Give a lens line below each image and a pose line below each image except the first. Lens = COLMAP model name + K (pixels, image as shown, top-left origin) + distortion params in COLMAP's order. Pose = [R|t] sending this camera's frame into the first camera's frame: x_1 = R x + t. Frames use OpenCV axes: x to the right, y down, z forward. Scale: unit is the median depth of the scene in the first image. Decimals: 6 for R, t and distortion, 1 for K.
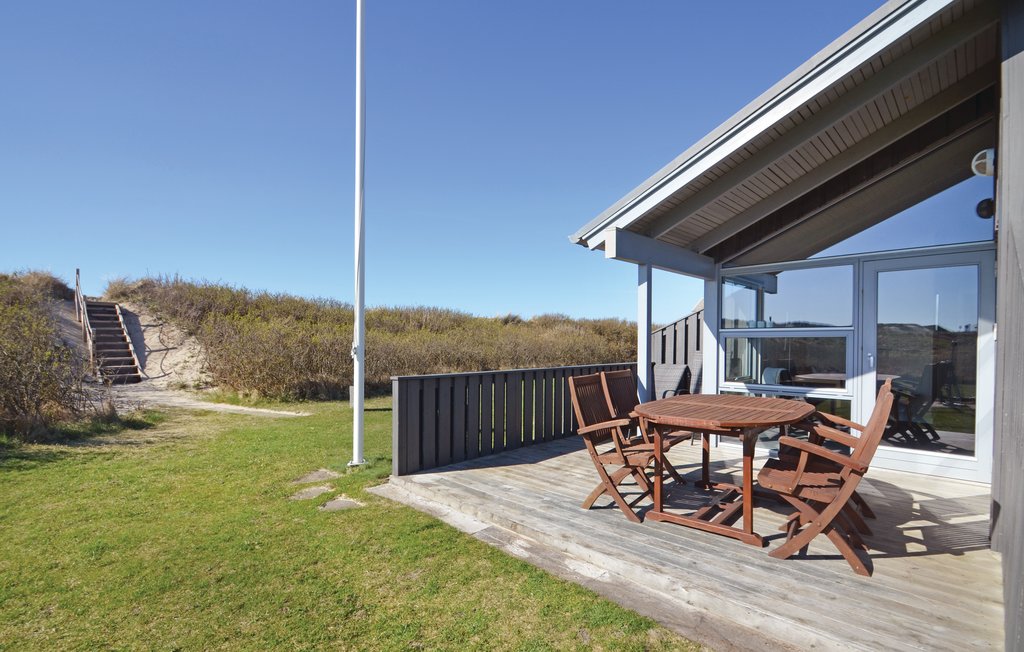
lens RADIAL K [[483.3, 0, 512.0], [0, 483.3, 326.0], [0, 0, 1]] dist [0.000095, -0.000138]
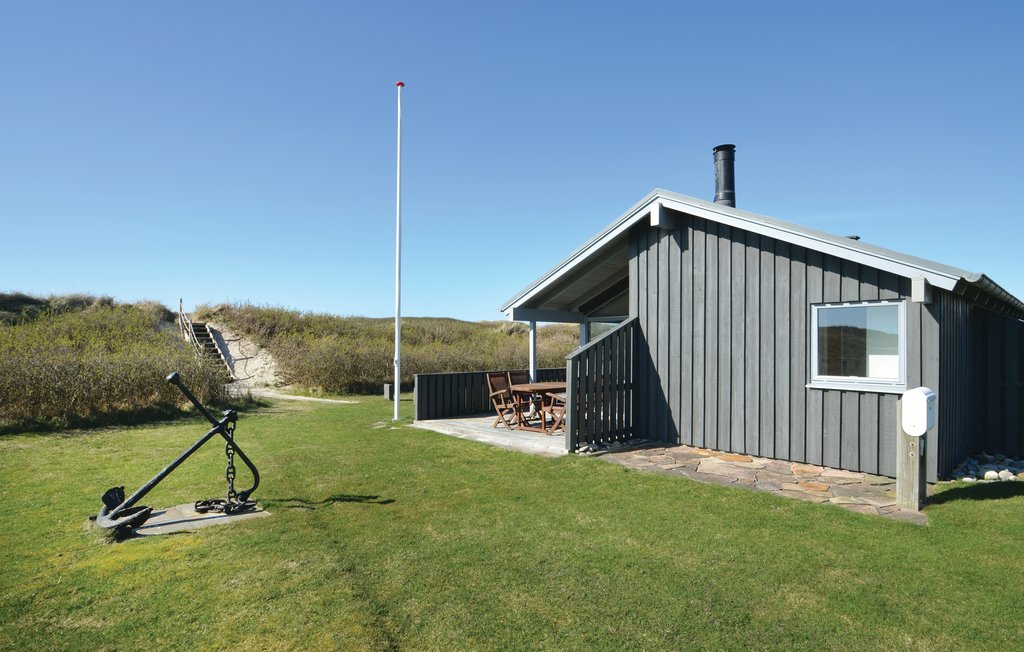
lens RADIAL K [[538.2, 0, 512.0], [0, 538.2, 326.0], [0, 0, 1]] dist [0.000494, 0.000120]
pose [[0.998599, -0.004534, -0.052724, 0.117549], [0.004328, 0.999983, -0.004015, -0.037140], [0.052741, 0.003781, 0.998601, -0.516528]]
